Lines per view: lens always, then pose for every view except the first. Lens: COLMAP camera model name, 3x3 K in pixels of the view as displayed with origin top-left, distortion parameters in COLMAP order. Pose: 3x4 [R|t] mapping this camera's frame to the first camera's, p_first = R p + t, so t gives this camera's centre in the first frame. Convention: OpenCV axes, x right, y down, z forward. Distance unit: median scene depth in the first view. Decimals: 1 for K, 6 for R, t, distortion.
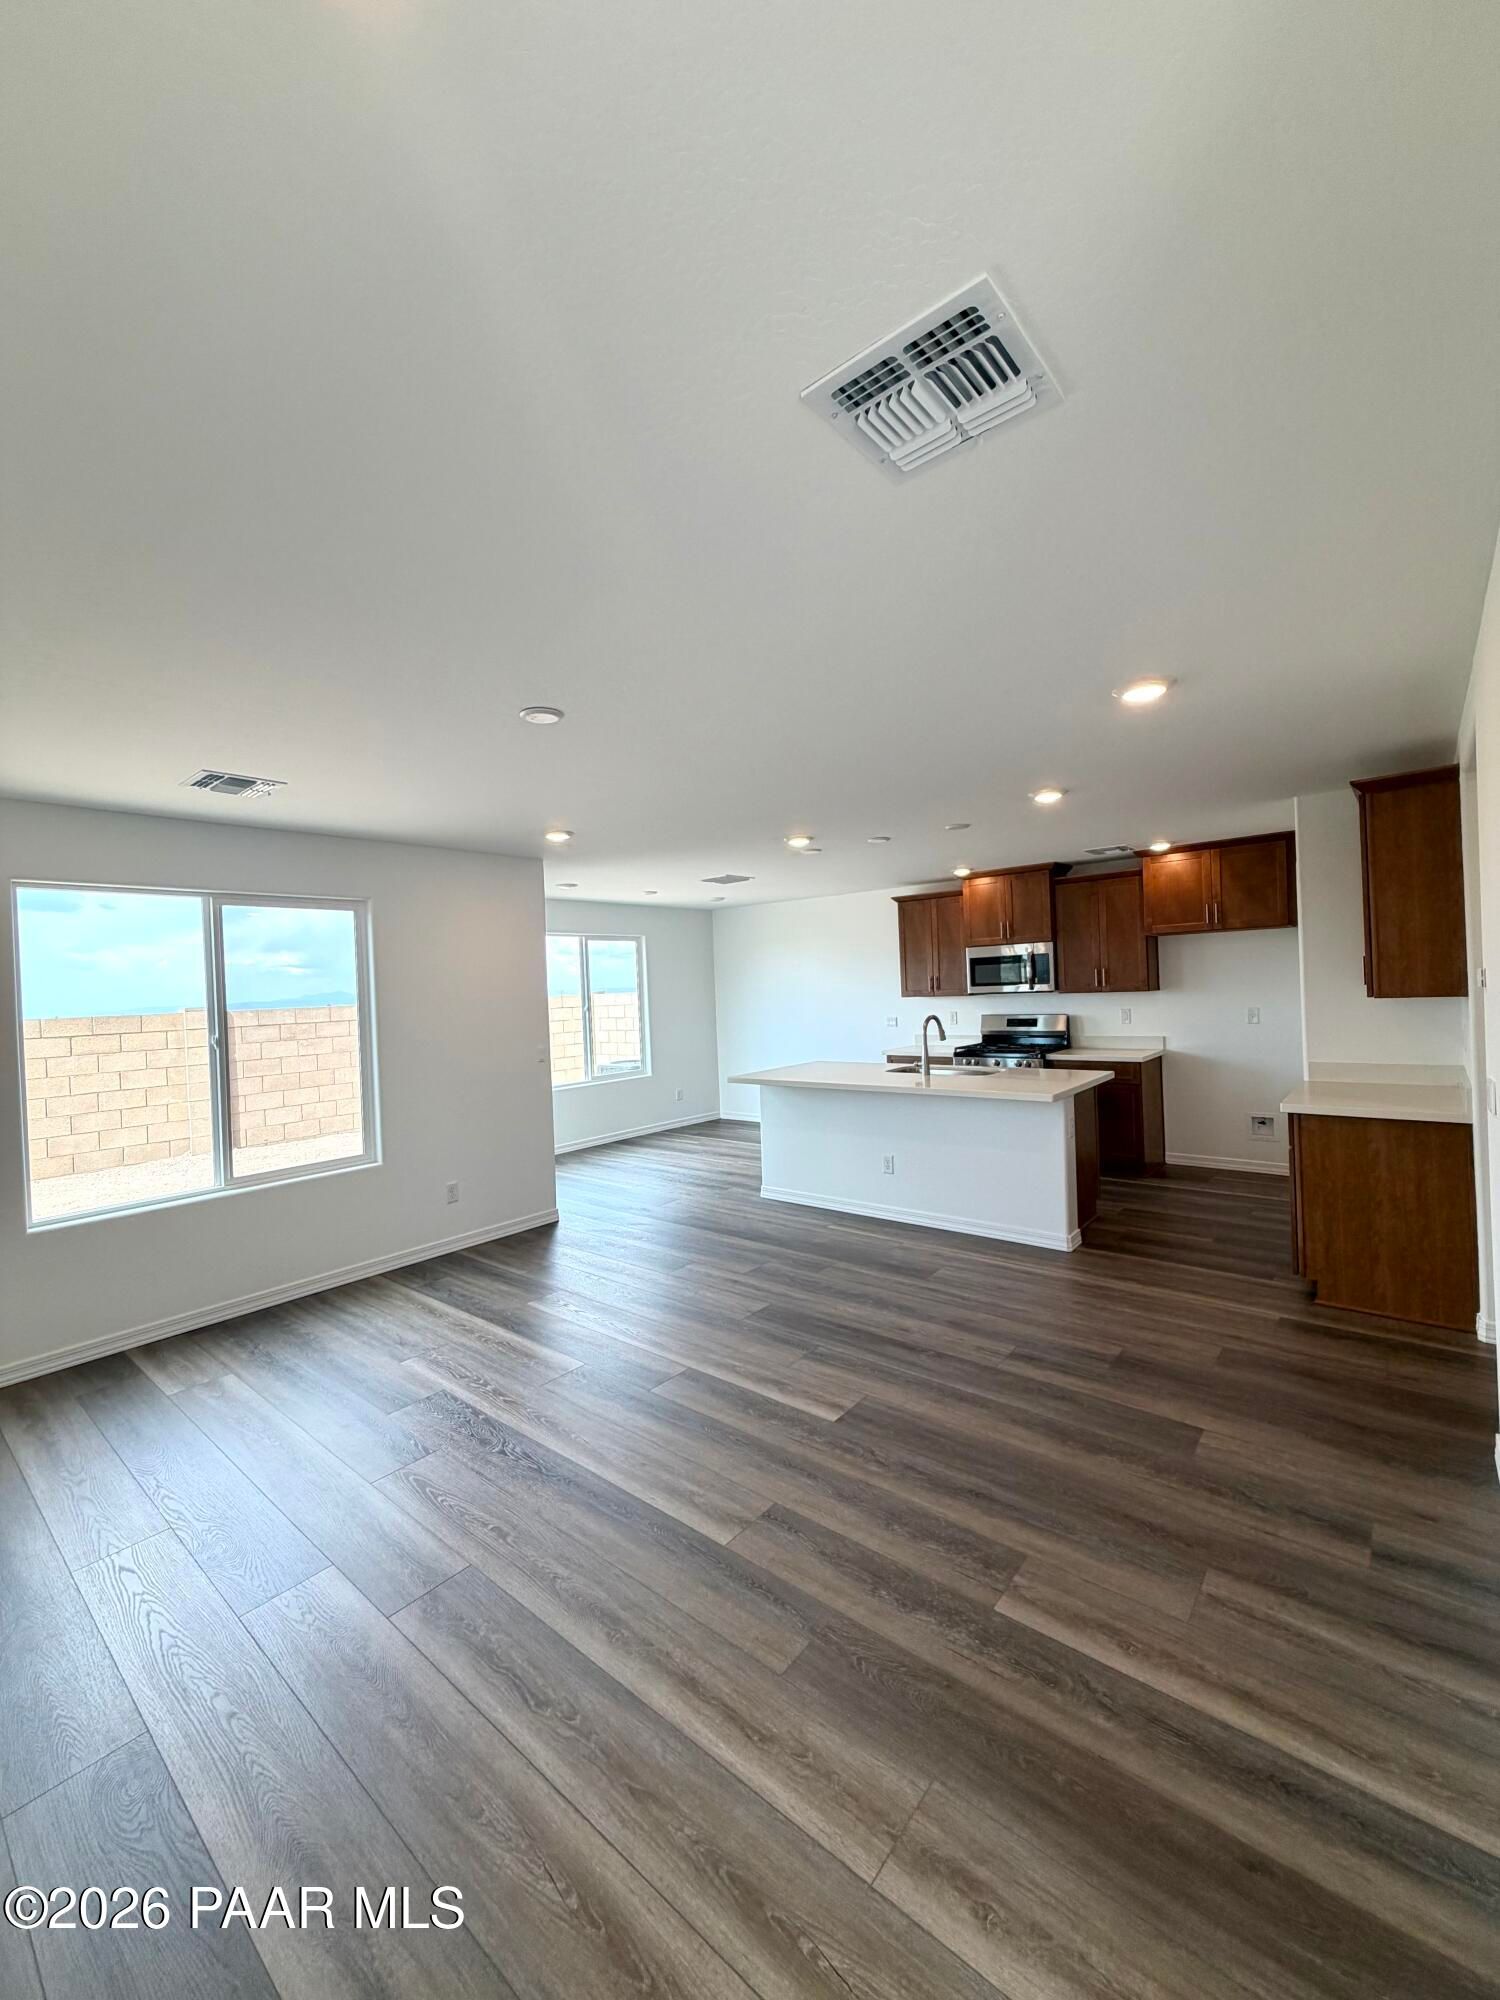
lens RADIAL K [[807.7, 0, 748.1], [0, 807.7, 991.8], [0, 0, 1]] dist [0.001129, -0.000319]
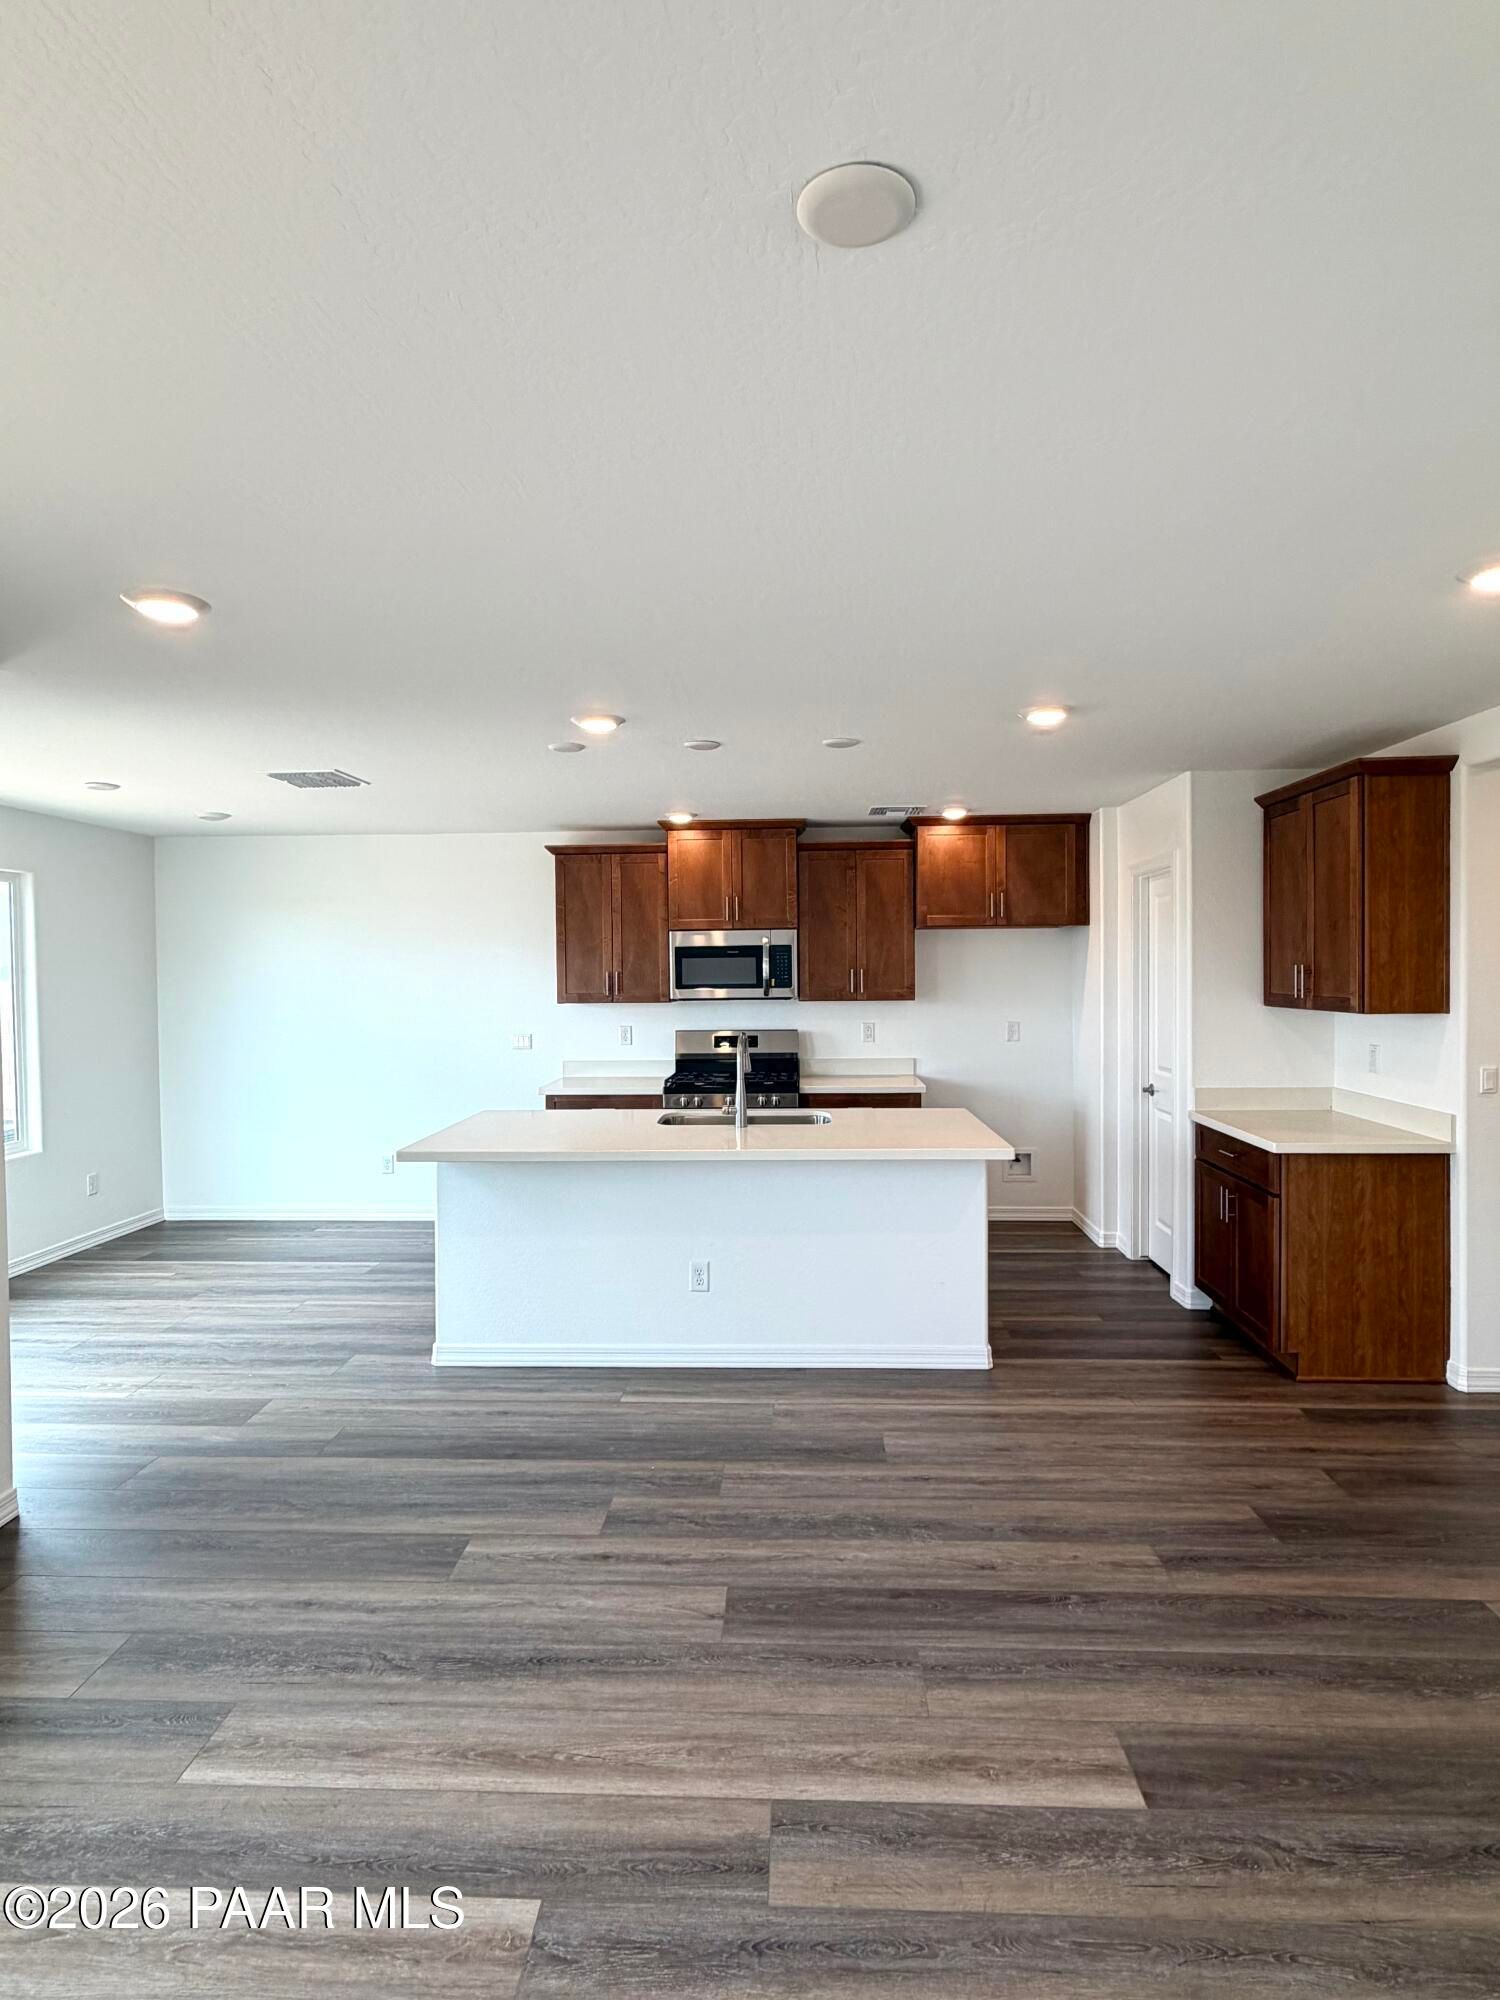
lens RADIAL K [[1072.6, 0, 752.0], [0, 1072.6, 1001.2], [0, 0, 1]] dist [0.001202, -0.000227]
pose [[0.791298, 0.014391, 0.611261, -0.348440], [-0.017650, 0.999844, -0.000690, 0.004916], [-0.611175, -0.010243, 0.791429, 0.392622]]
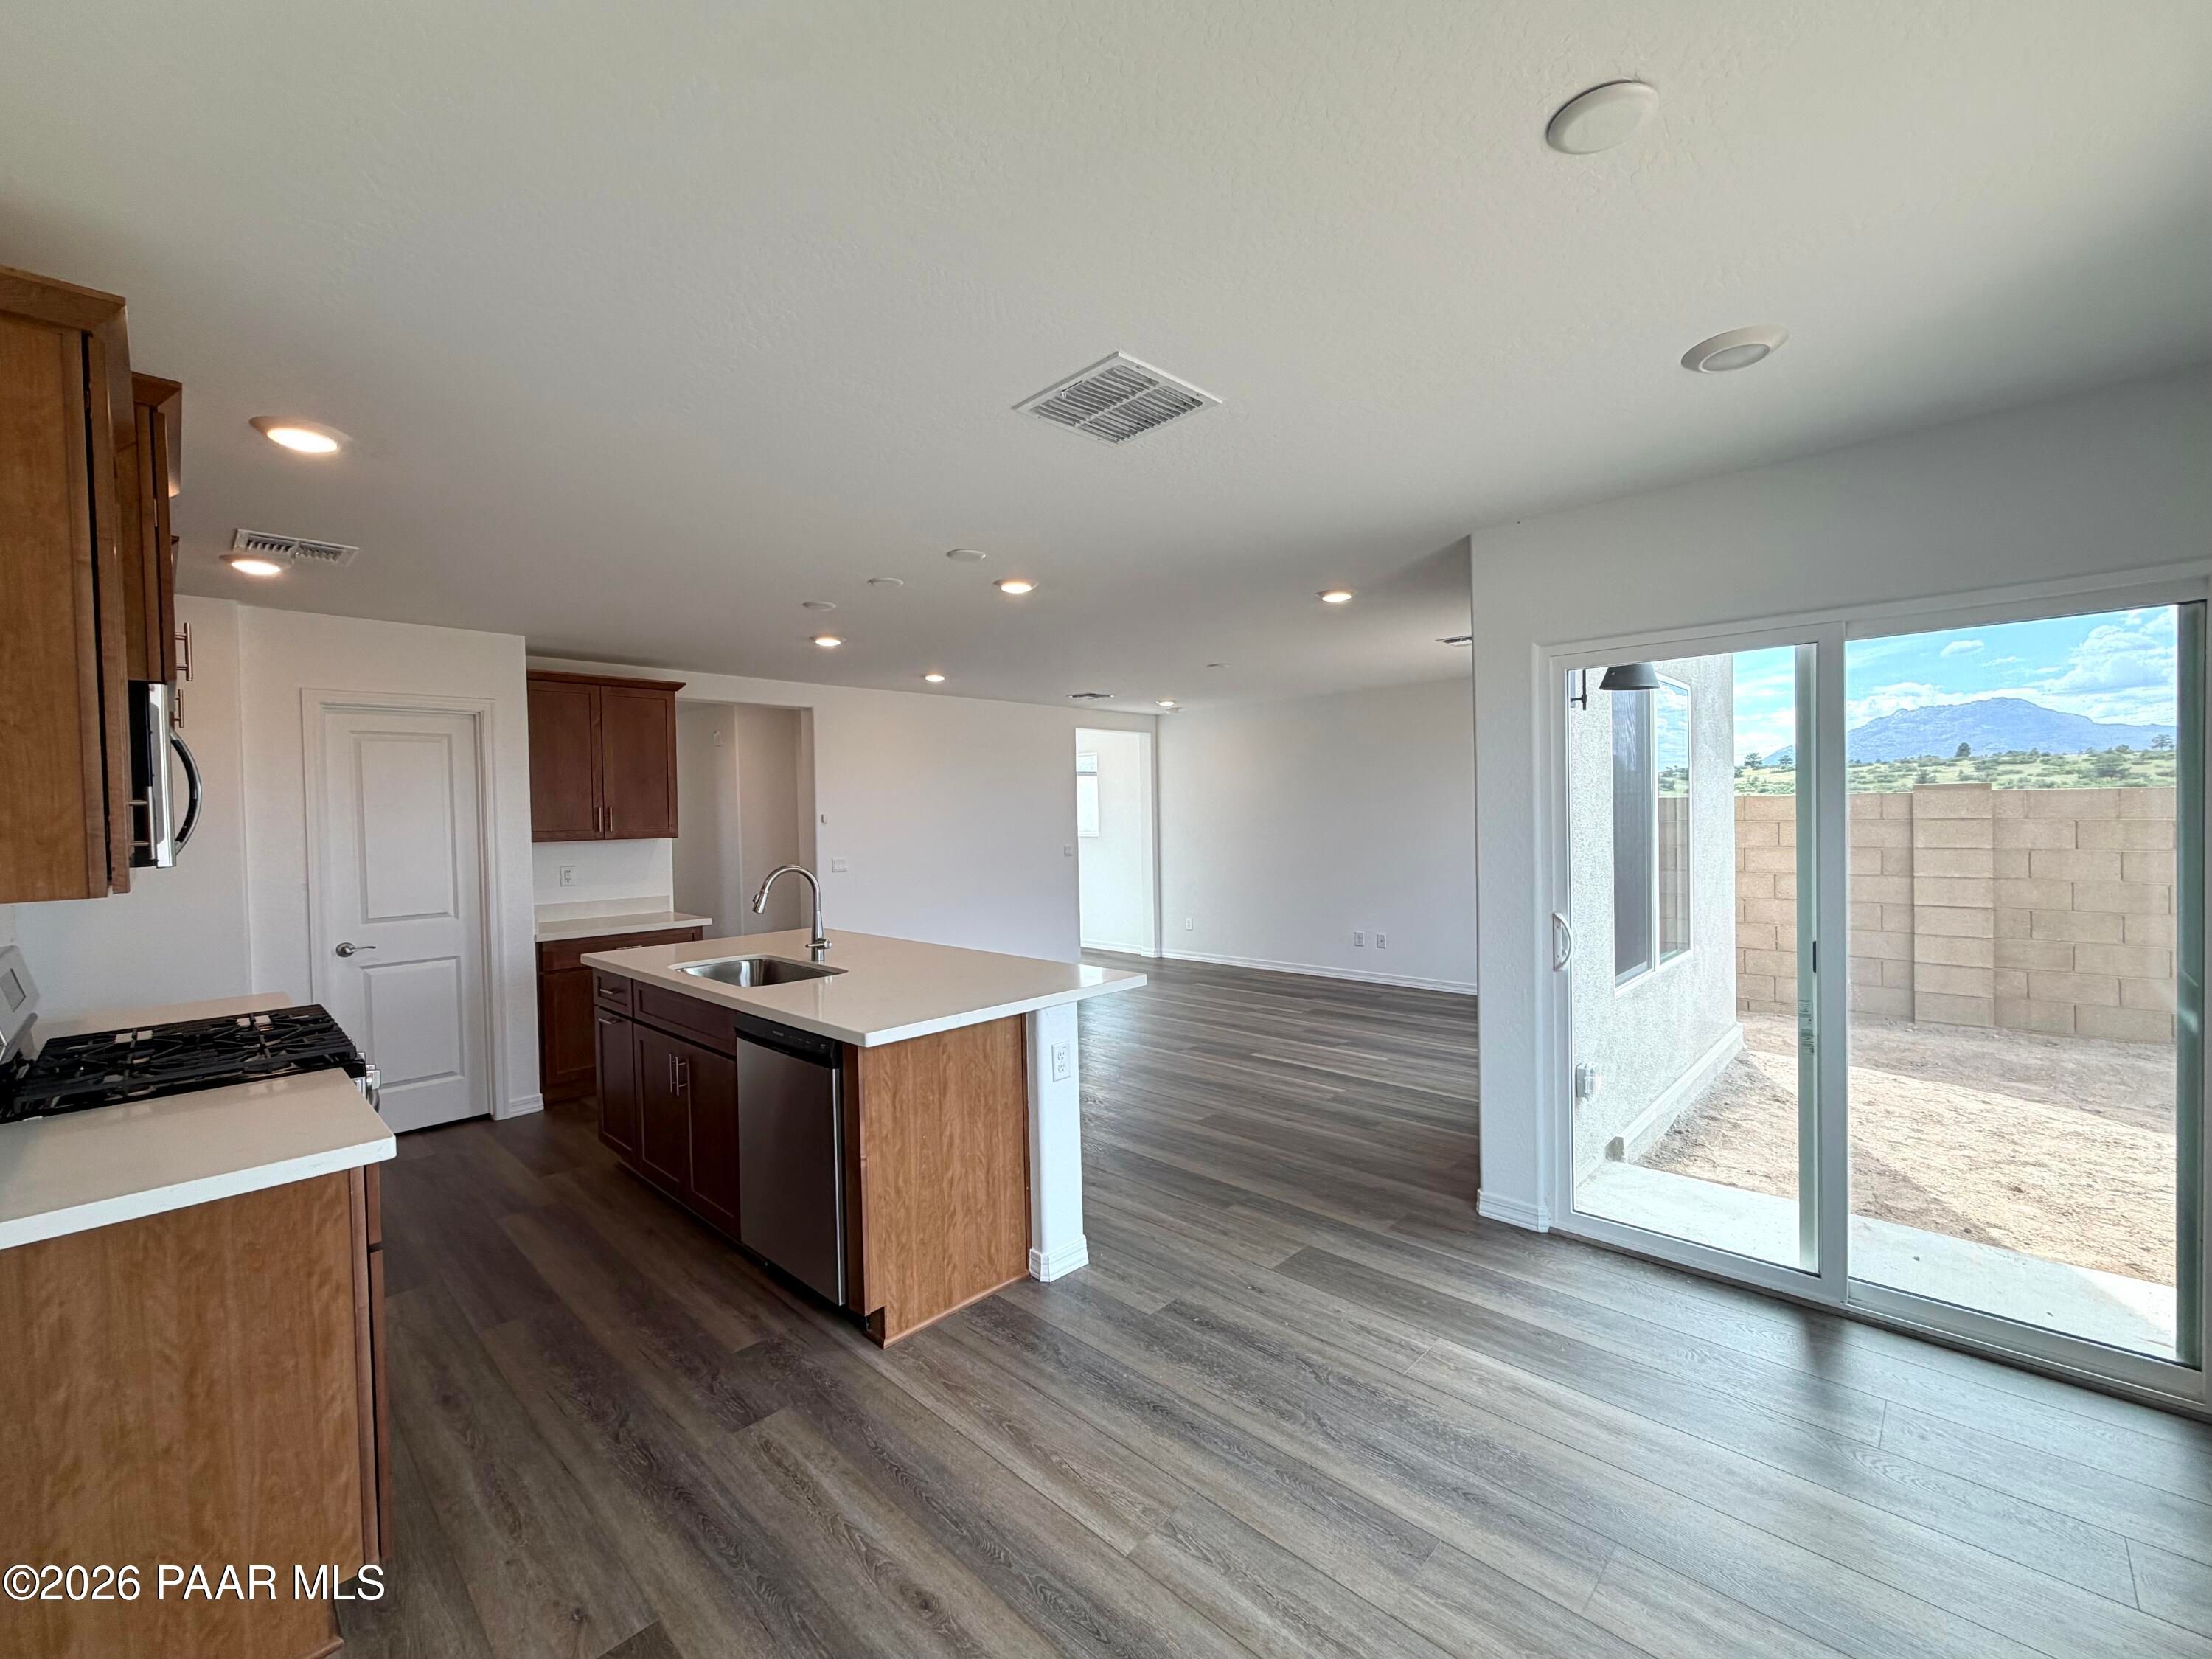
lens RADIAL K [[893.3, 0, 1103.9], [0, 893.3, 827.7], [0, 0, 1]] dist [0.001129, -0.000319]
pose [[-0.996457, 0.055432, 0.063257, -0.044643], [0.057076, 0.998070, 0.024473, -0.001494], [-0.061779, 0.027996, -0.997697, 2.023689]]
